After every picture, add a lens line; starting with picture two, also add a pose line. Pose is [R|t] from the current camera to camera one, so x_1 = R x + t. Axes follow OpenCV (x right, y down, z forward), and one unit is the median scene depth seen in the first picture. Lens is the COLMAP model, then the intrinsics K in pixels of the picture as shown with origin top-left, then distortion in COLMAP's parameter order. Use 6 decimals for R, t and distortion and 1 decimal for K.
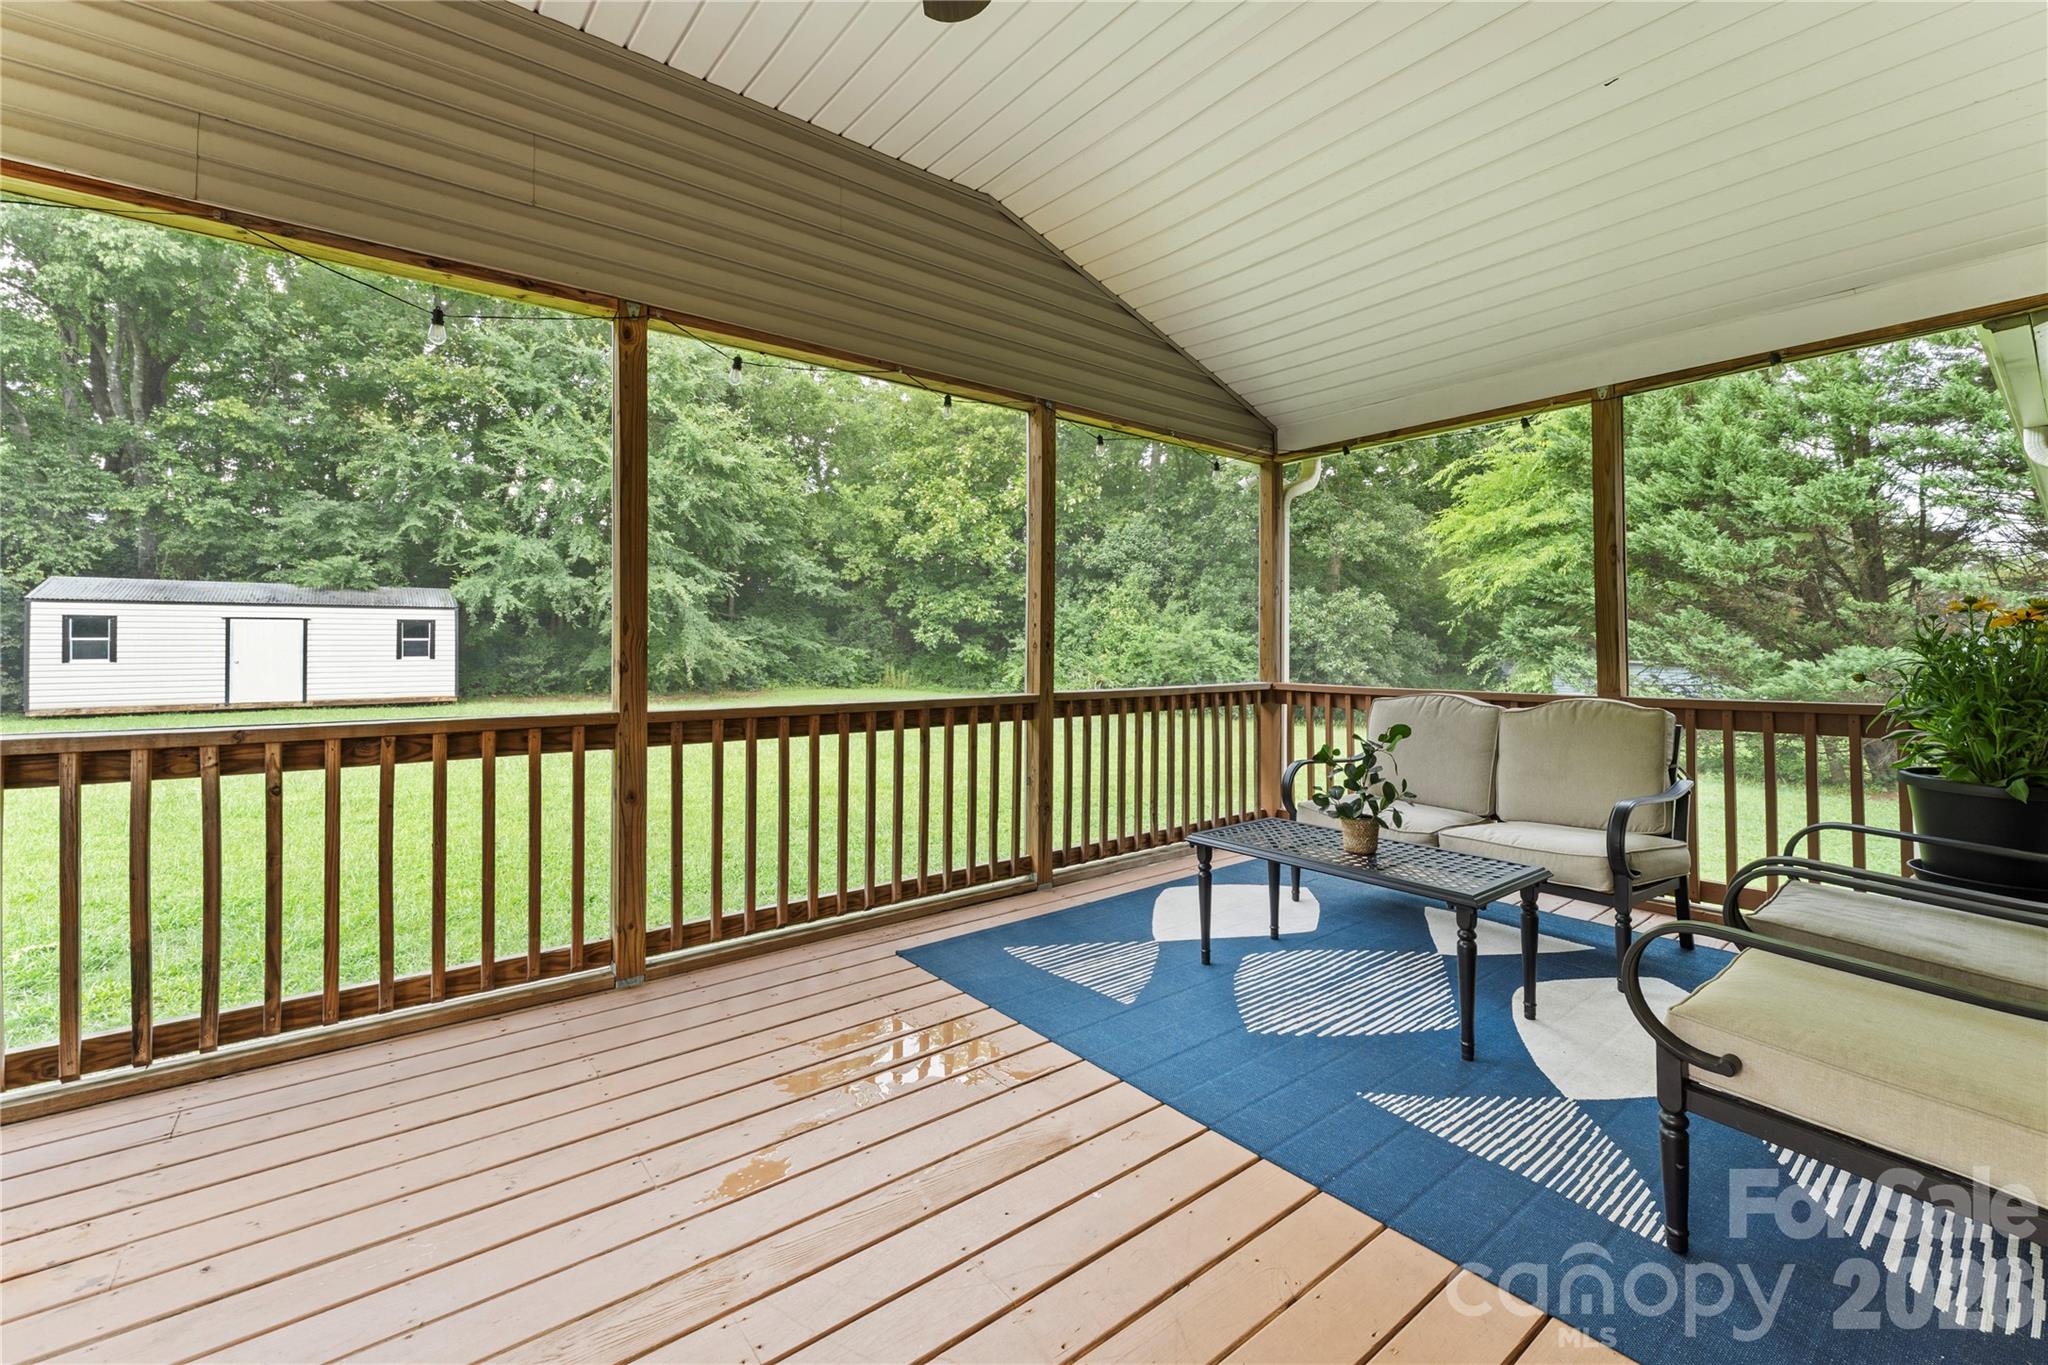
lens RADIAL K [[839.8, 0, 1025.6], [0, 839.8, 657.3], [0, 0, 1]] dist [-0.000401, -0.000182]
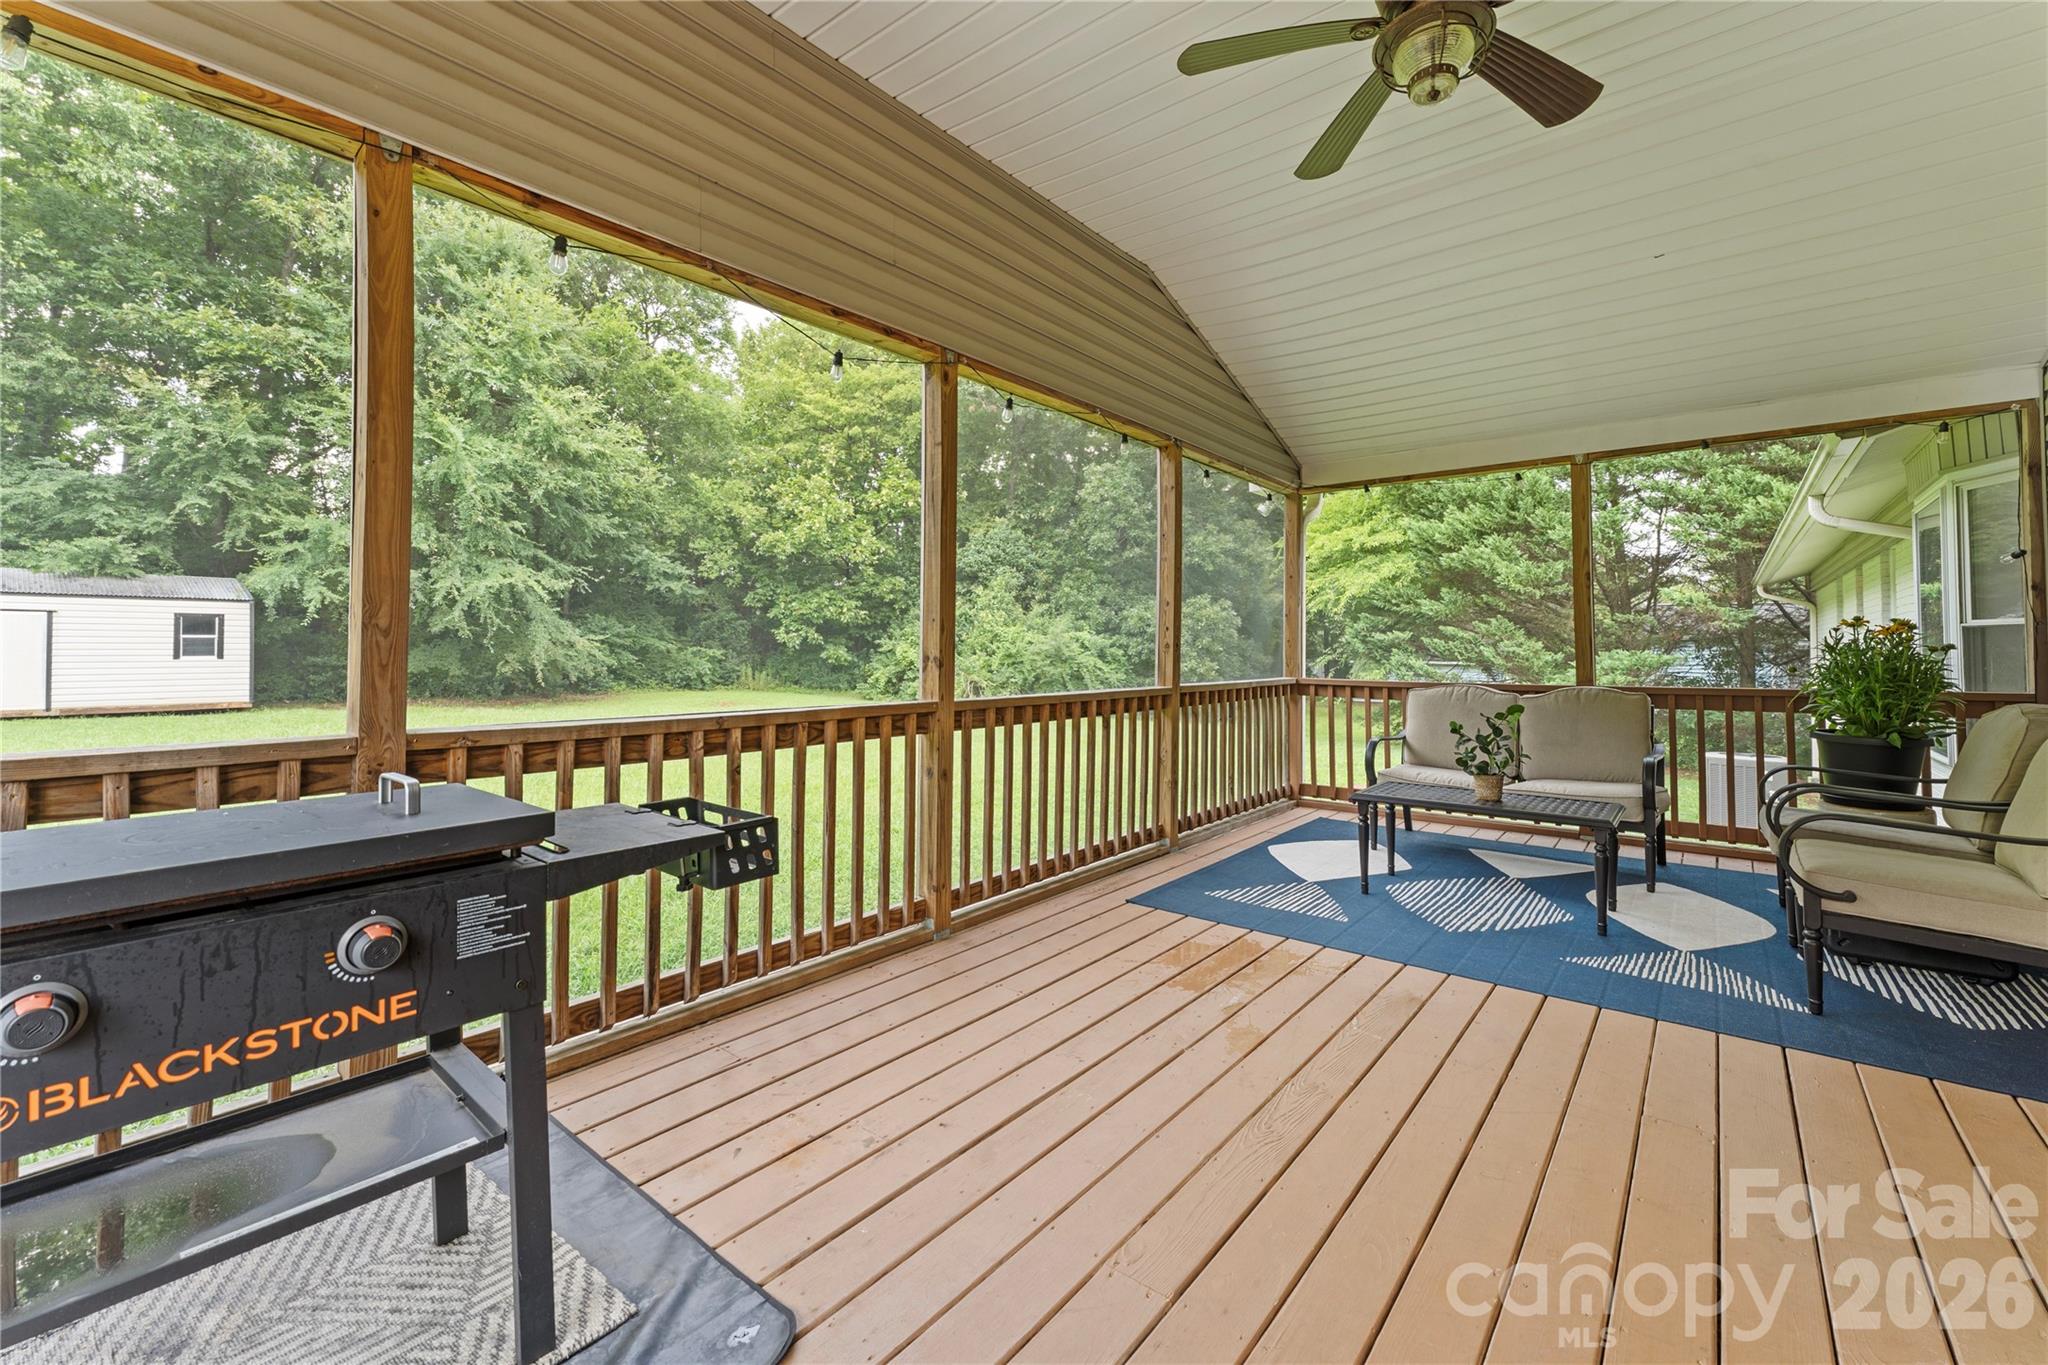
lens RADIAL K [[843.8, 0, 1017.7], [0, 843.8, 653.0], [0, 0, 1]] dist [0.000554, 0.000183]
pose [[0.977388, 0.002357, 0.211440, -0.085320], [-0.000919, 0.999976, -0.006899, 0.000860], [-0.211451, 0.006548, 0.977367, -0.022460]]
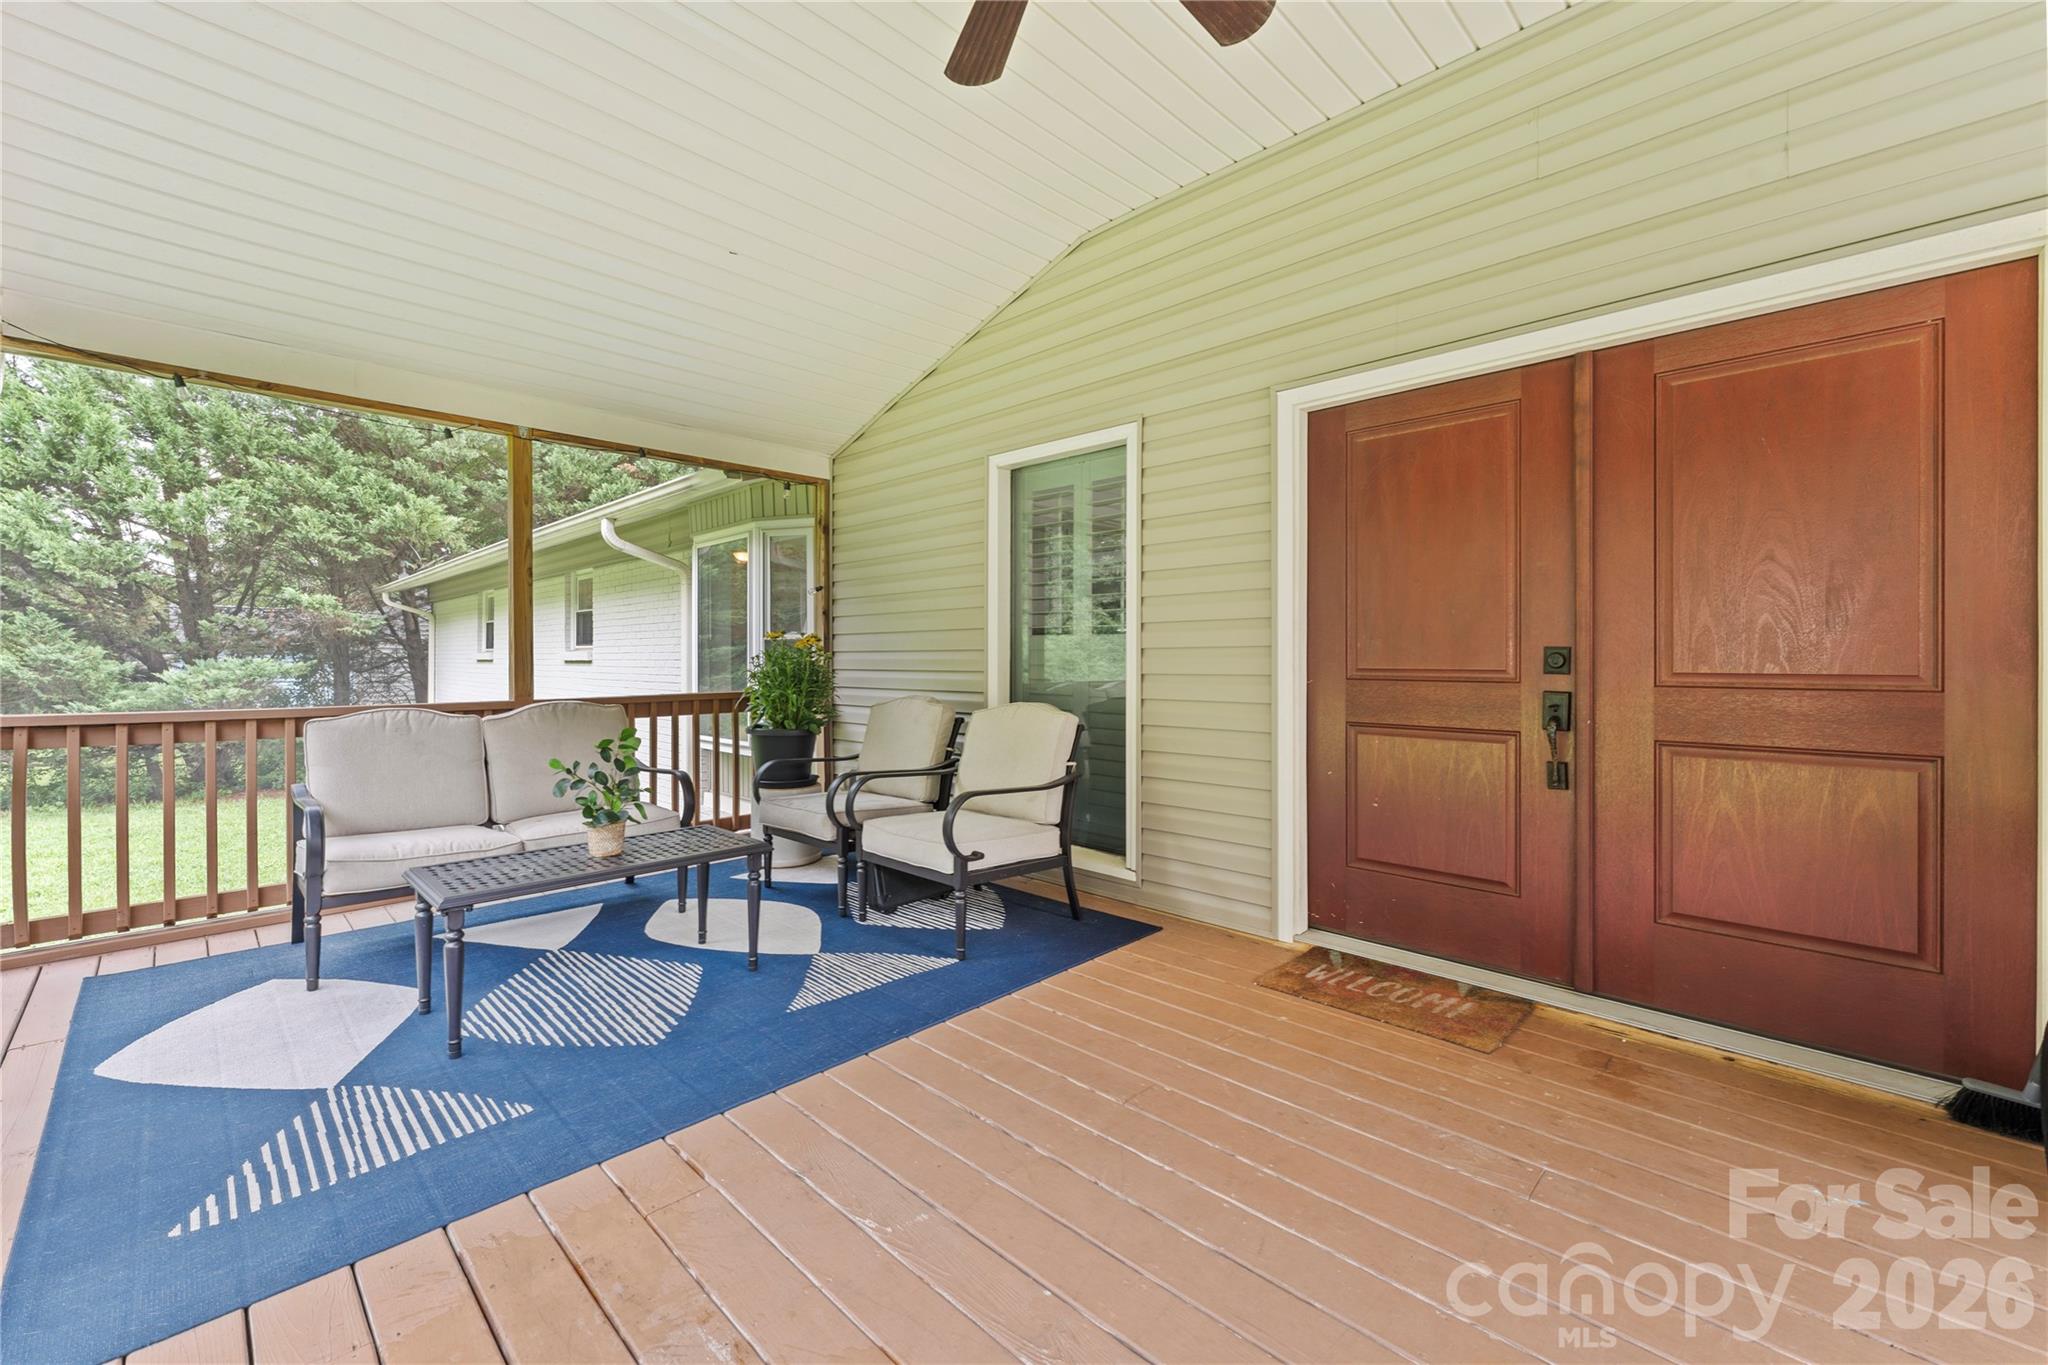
lens RADIAL K [[839.8, 0, 1025.6], [0, 839.8, 657.3], [0, 0, 1]] dist [-0.000401, -0.000182]
pose [[-0.128127, 0.003356, 0.991752, -0.093430], [0.011020, 0.999937, -0.001960, -0.000192], [-0.991697, 0.010678, -0.128156, 0.083852]]
